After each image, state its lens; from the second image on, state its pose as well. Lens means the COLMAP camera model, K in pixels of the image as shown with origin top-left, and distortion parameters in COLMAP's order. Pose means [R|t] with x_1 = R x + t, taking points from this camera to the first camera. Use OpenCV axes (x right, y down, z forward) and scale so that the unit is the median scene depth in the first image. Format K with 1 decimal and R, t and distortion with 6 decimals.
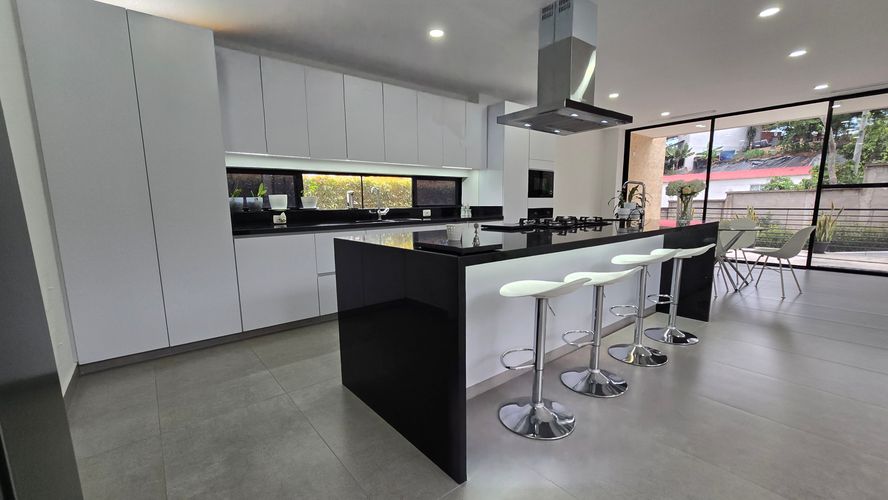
lens RADIAL K [[364.4, 0, 441.4], [0, 364.4, 262.3], [0, 0, 1]] dist [-0.001506, 0.000458]
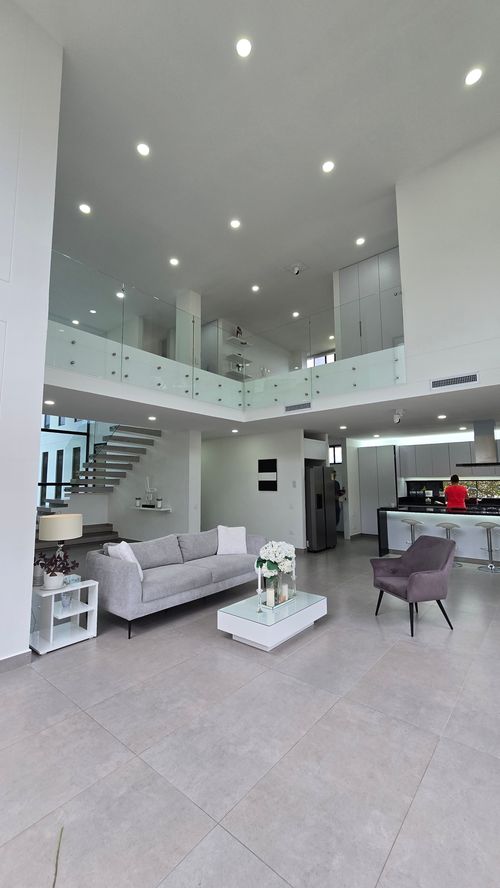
lens RADIAL K [[368.1, 0, 235.8], [0, 368.1, 441.5], [0, 0, 1]] dist [-0.001402, -0.000096]
pose [[0.169531, -0.100998, -0.980336, 1.460075], [-0.155880, 0.979465, -0.127864, 0.012316], [0.973119, 0.174491, 0.150307, -0.584180]]
